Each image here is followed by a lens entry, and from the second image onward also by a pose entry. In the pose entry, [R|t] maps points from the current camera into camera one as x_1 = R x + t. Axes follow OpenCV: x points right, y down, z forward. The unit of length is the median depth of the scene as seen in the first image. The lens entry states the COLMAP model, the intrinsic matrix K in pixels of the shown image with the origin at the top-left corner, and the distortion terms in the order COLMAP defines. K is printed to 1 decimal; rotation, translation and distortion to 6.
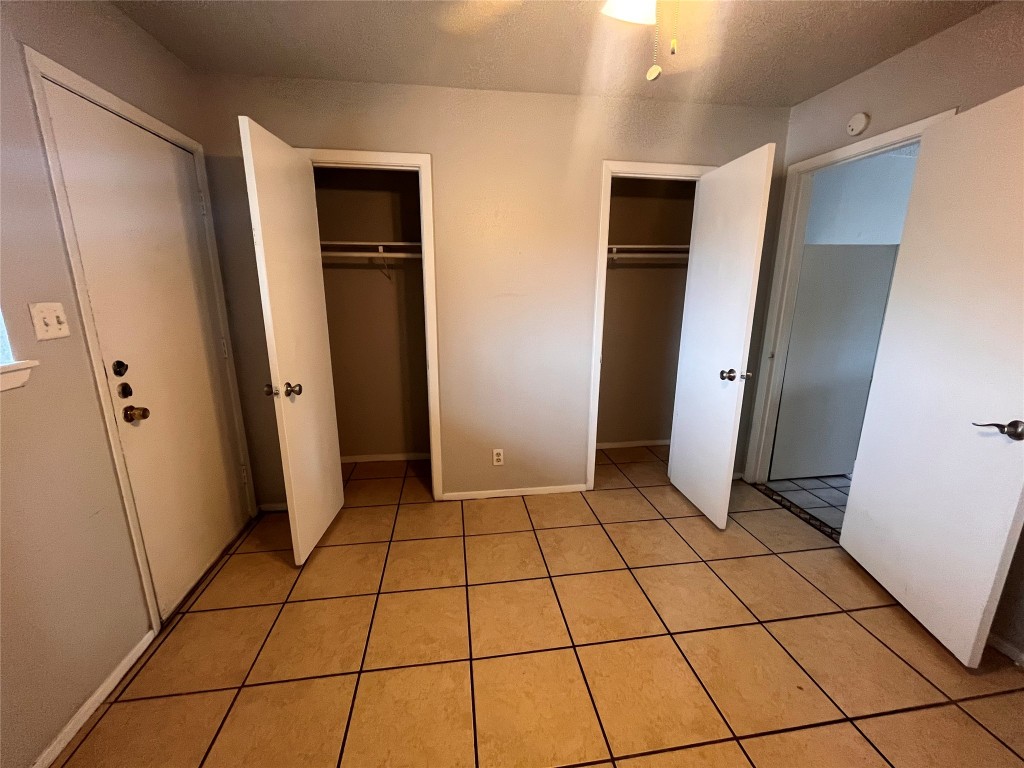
lens RADIAL K [[415.0, 0, 512.2], [0, 415.0, 382.1], [0, 0, 1]] dist [-0.002819, -0.000373]
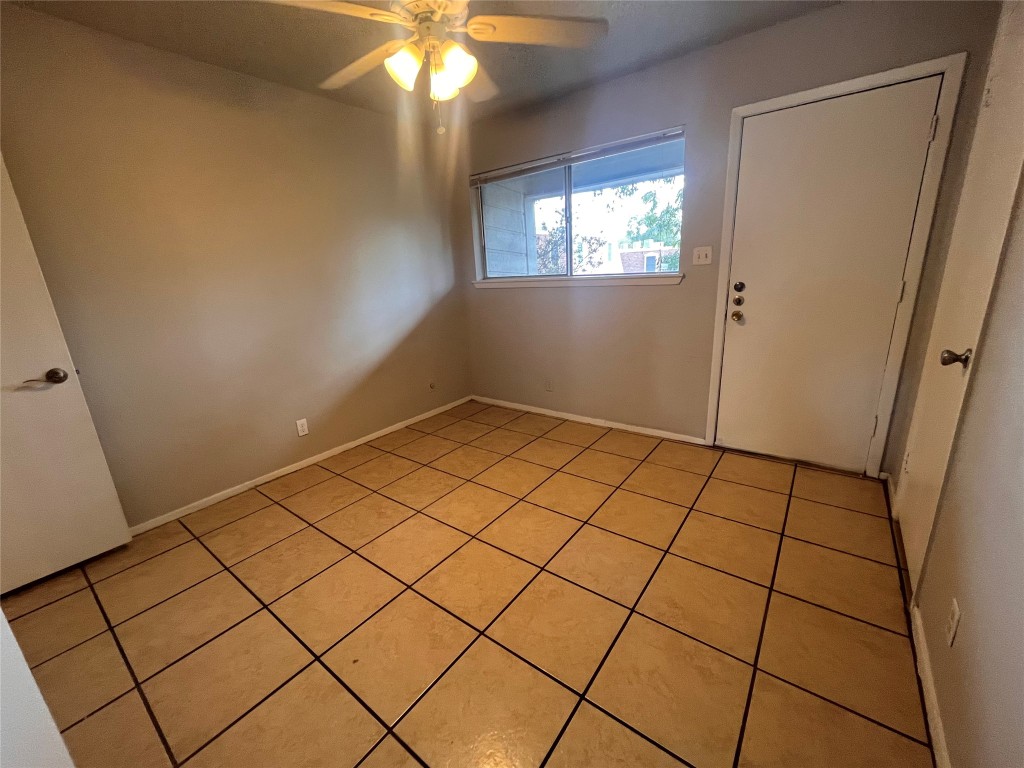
lens RADIAL K [[415.0, 0, 511.8], [0, 415.0, 382.4], [0, 0, 1]] dist [-0.002819, -0.000373]
pose [[-0.709435, 0.225650, -0.667671, 0.937261], [-0.113367, 0.898484, 0.424115, -0.305485], [0.695594, 0.376574, -0.611835, 1.605805]]
